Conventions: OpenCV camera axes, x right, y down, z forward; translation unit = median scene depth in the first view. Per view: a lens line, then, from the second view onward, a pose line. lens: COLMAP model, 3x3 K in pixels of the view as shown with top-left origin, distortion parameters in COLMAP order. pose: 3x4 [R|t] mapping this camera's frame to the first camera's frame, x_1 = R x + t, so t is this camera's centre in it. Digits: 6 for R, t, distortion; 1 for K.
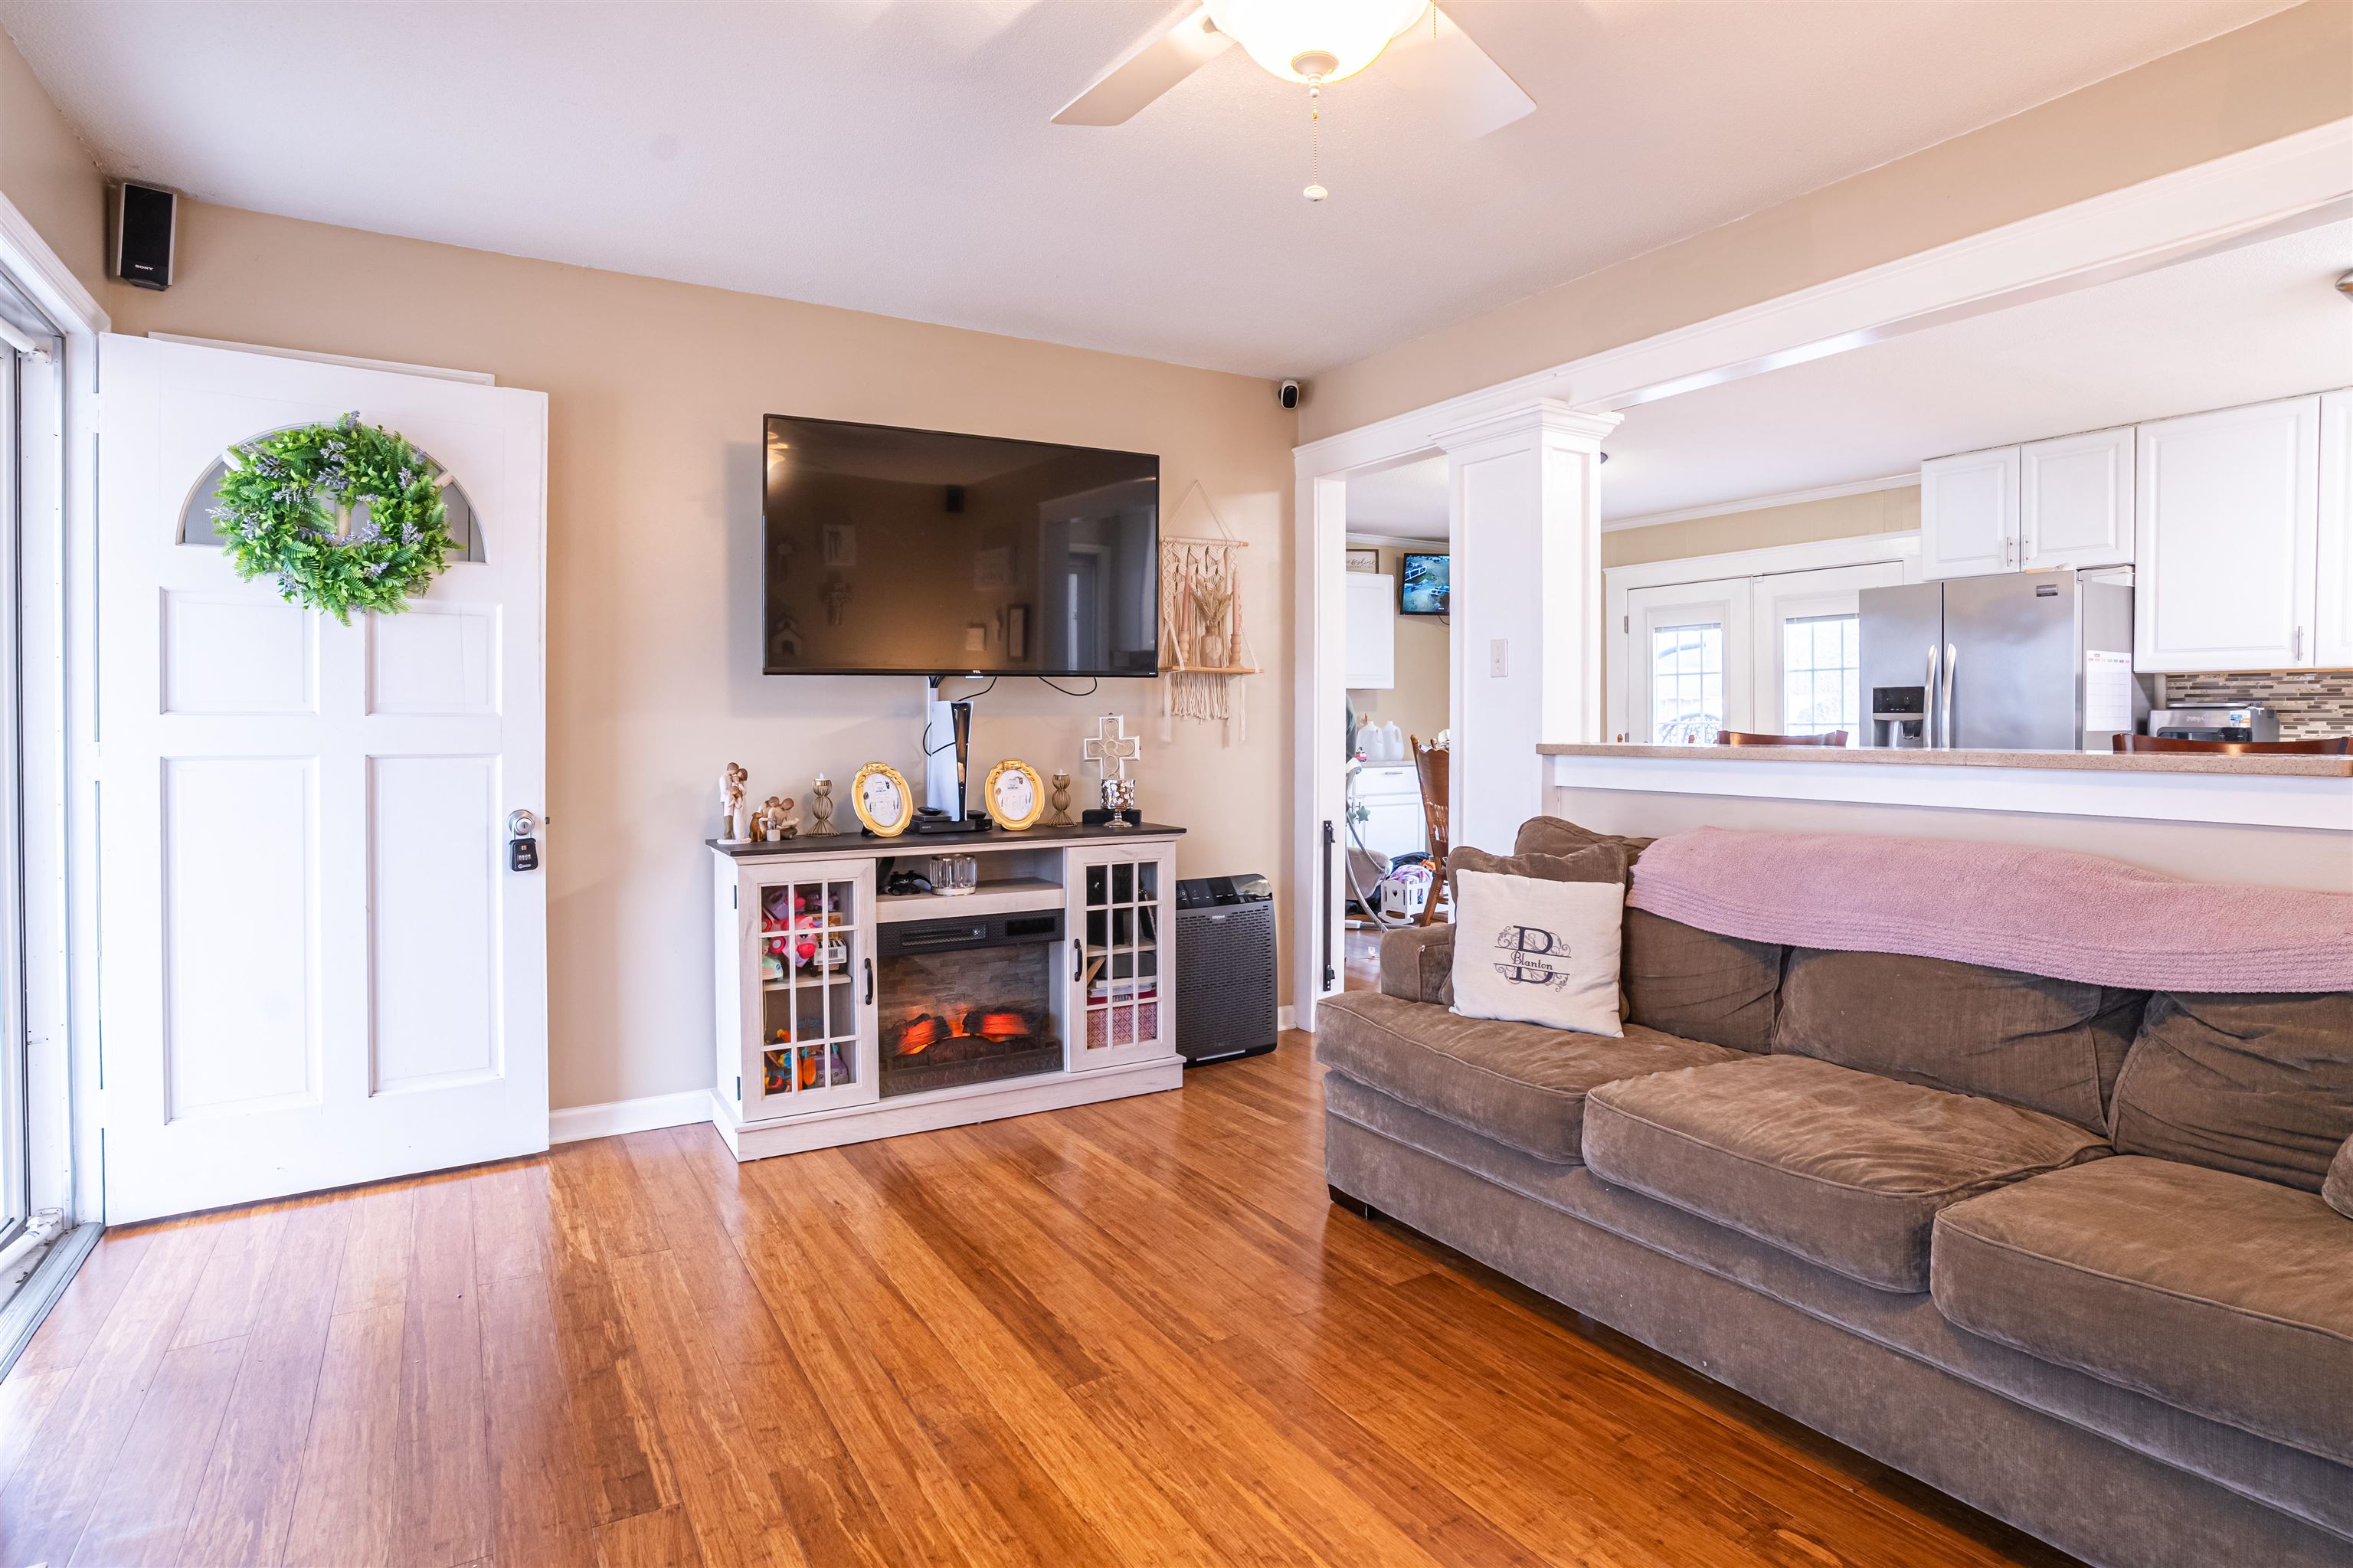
lens RADIAL K [[1230.7, 0, 1171.7], [0, 1230.7, 726.0], [0, 0, 1]] dist [-0.038849, 0.014742]
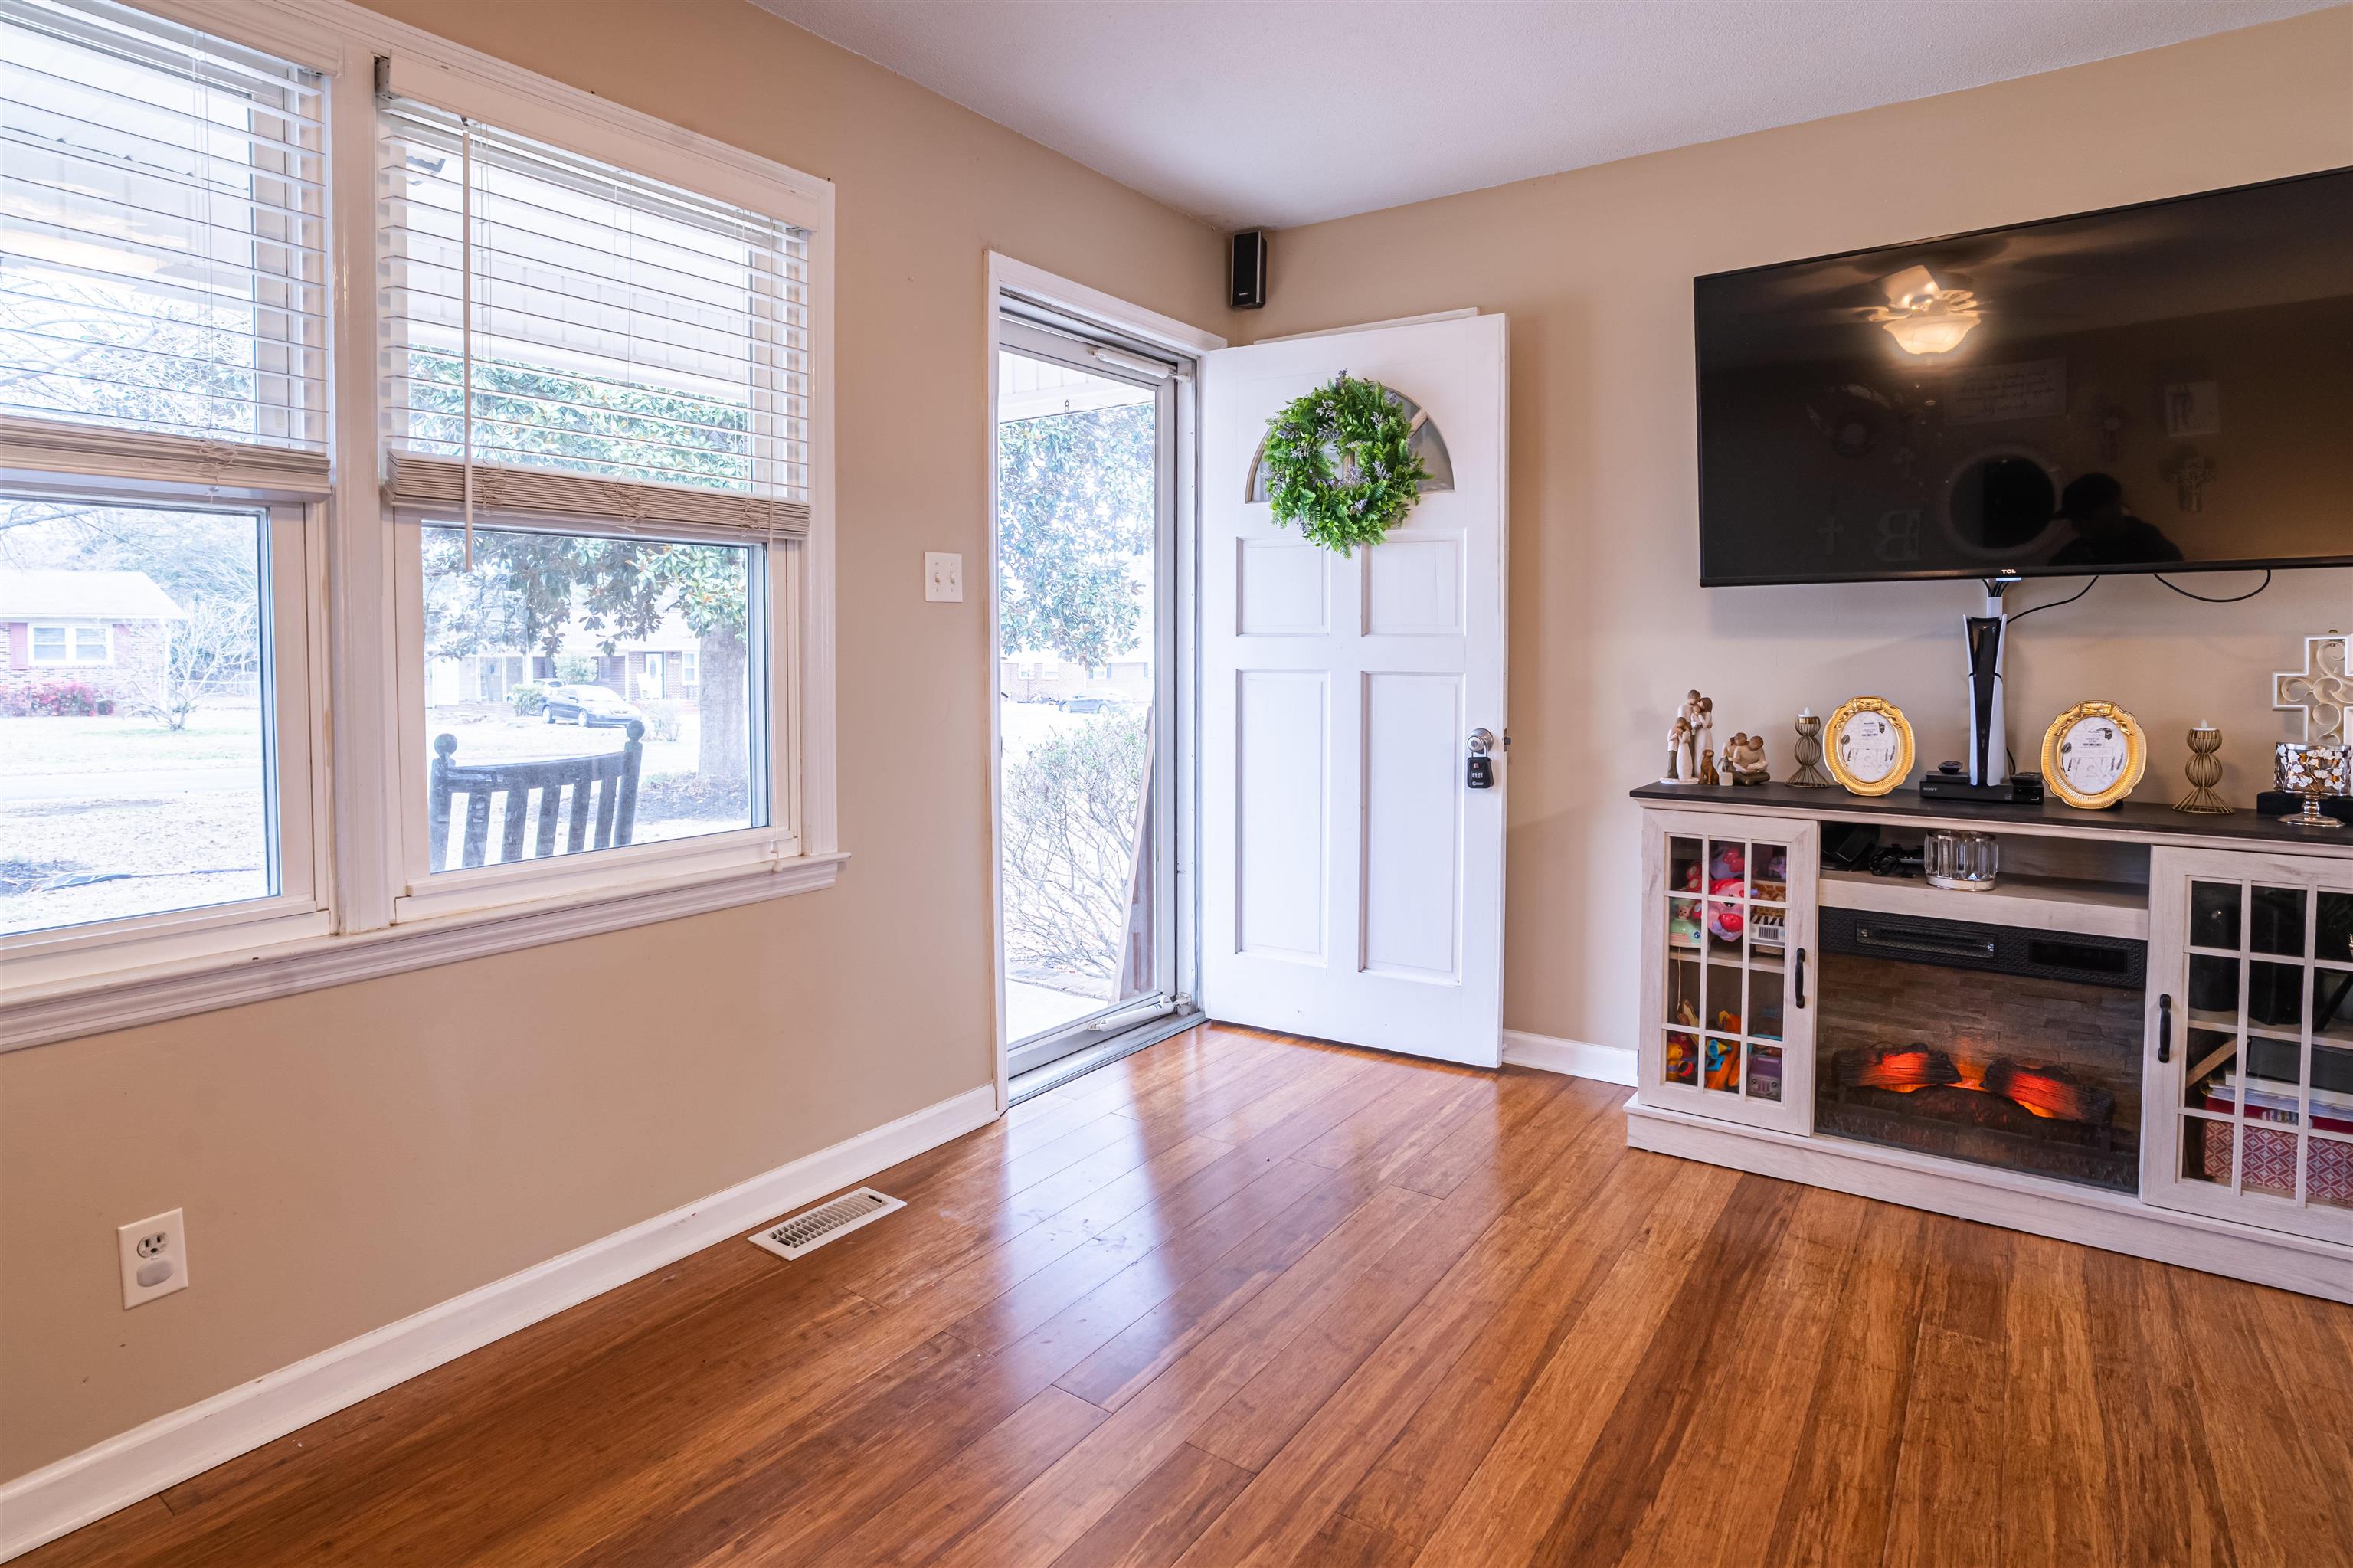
lens RADIAL K [[1230.7, 0, 1256.3], [0, 1230.7, 677.5], [0, 0, 1]] dist [-0.038849, 0.014742]
pose [[0.444679, 0.024656, -0.895350, 0.294937], [-0.006490, 0.999683, 0.024306, 0.002002], [0.895666, -0.004997, 0.444699, 0.363571]]
